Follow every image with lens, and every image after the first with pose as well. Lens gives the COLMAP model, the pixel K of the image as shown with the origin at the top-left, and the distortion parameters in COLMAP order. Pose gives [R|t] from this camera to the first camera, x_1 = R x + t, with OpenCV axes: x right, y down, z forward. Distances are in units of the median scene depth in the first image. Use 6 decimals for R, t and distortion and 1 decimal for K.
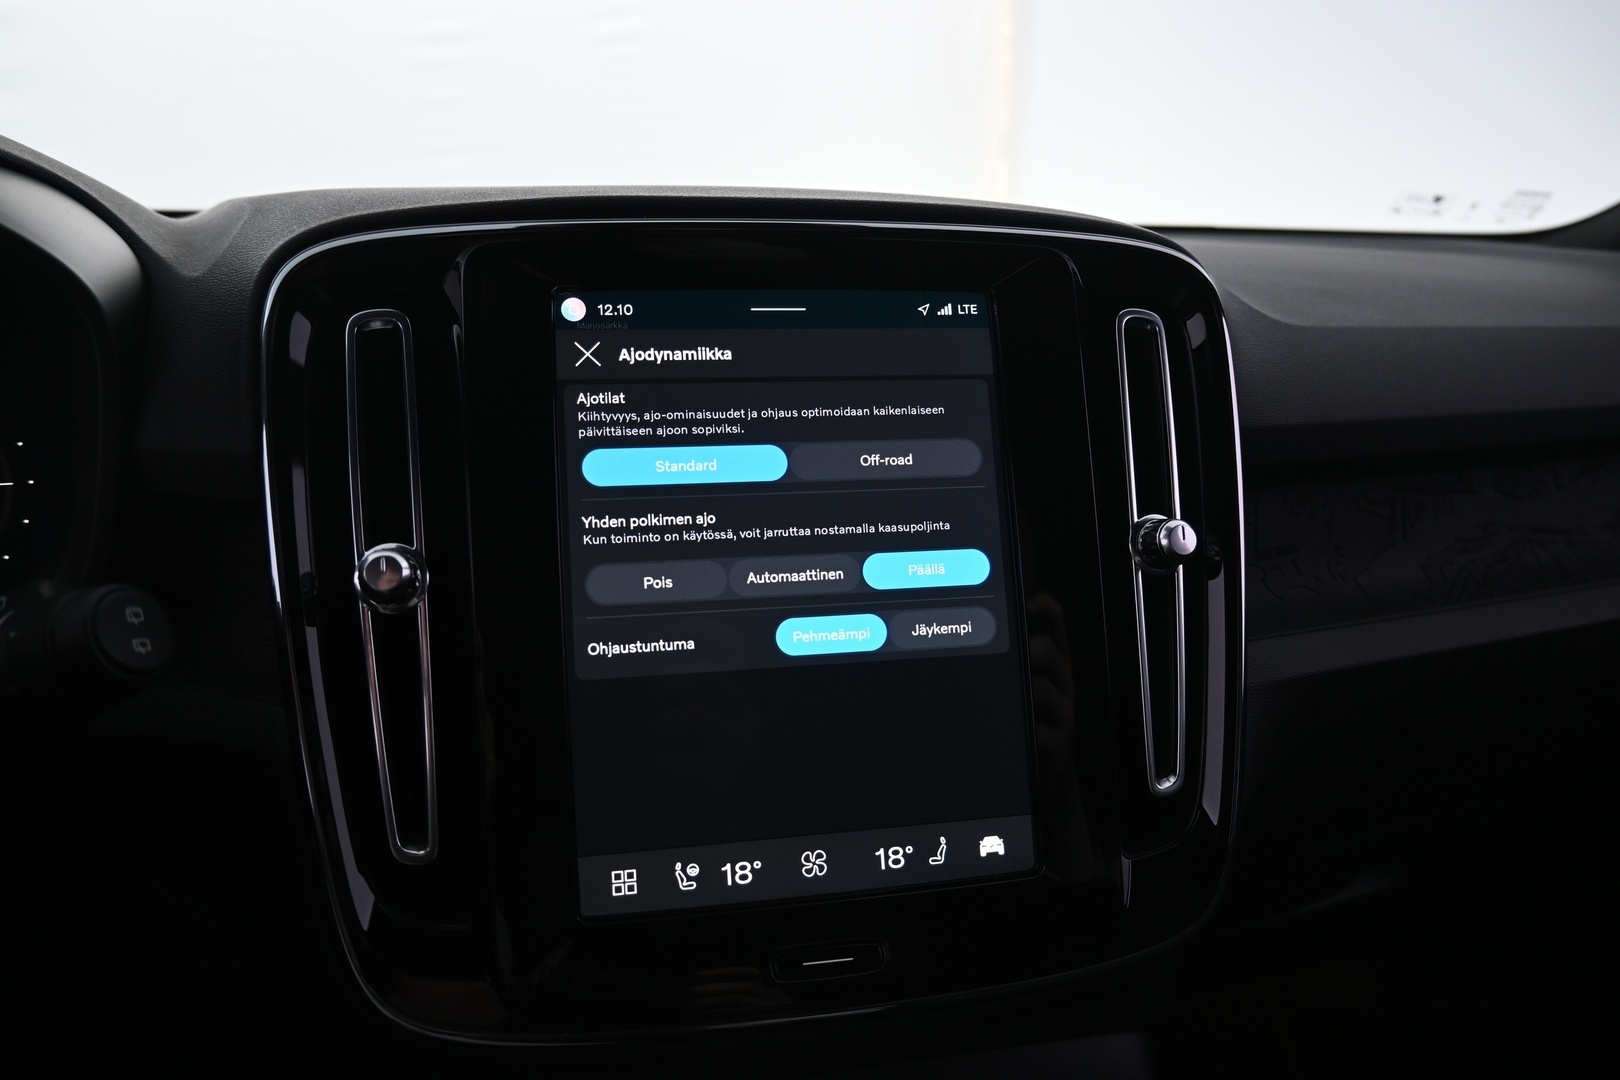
lens RADIAL K [[1117.2, 0, 813.2], [0, 1117.2, 537.5], [0, 0, 1]] dist [0.001915, -0.009351]
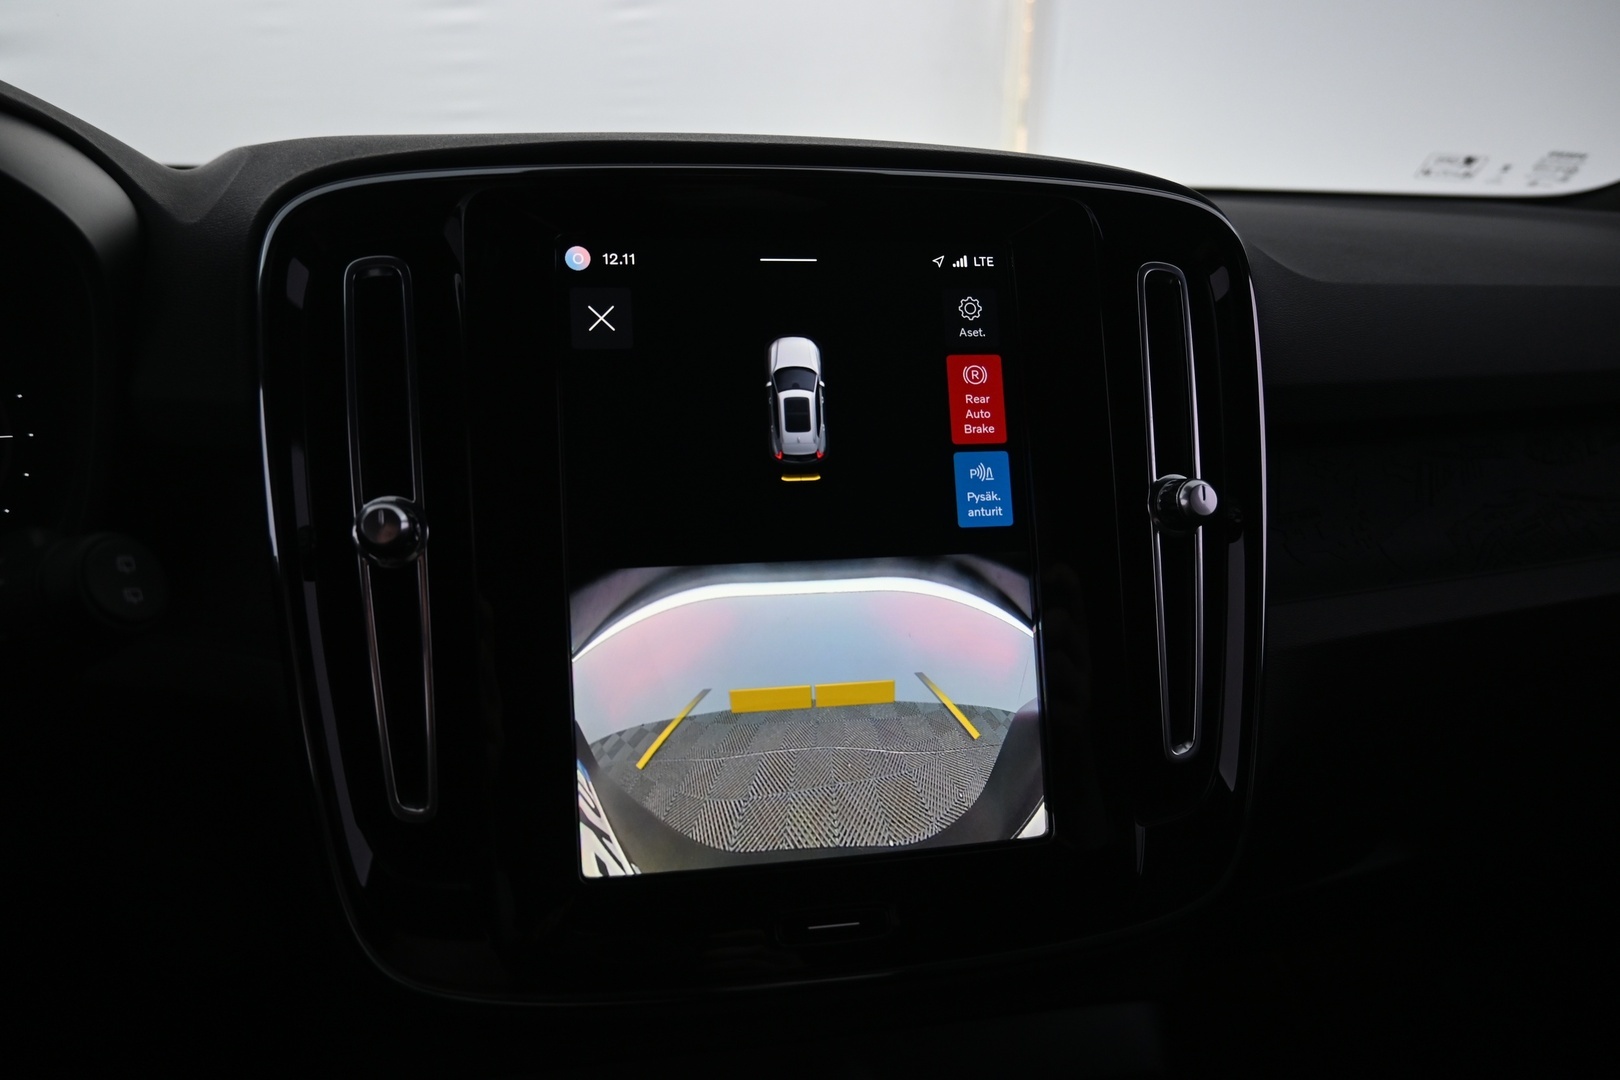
lens RADIAL K [[1117.2, 0, 813.8], [0, 1117.2, 537.3], [0, 0, 1]] dist [0.001915, -0.009351]
pose [[0.999891, 0.007395, -0.012779, 0.005039], [-0.007092, 0.999697, 0.023590, 0.013951], [0.012949, -0.023497, 0.999640, 0.023617]]
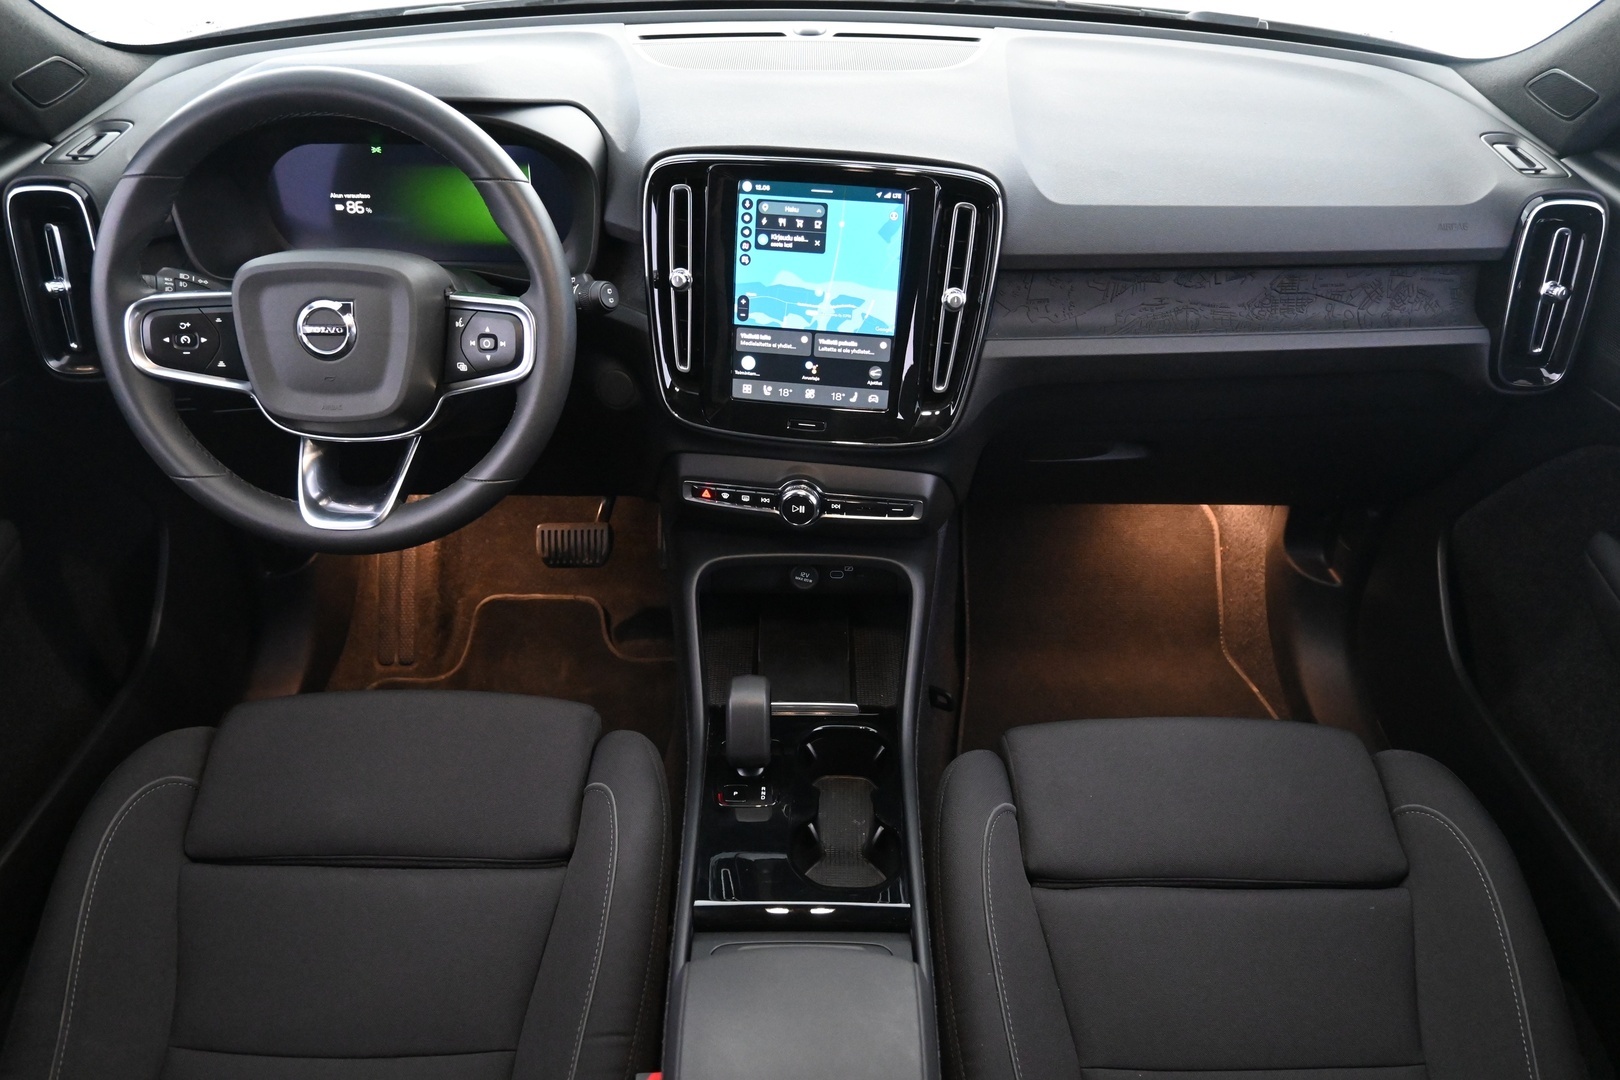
lens RADIAL K [[1212.4, 0, 807.3], [0, 1212.4, 549.5], [0, 0, 1]] dist [0.000012, -0.004113]
pose [[0.947088, 0.202994, -0.248633, 0.825385], [-0.085381, 0.906038, 0.414494, -0.624664], [0.309411, -0.371334, 0.875429, -1.846787]]
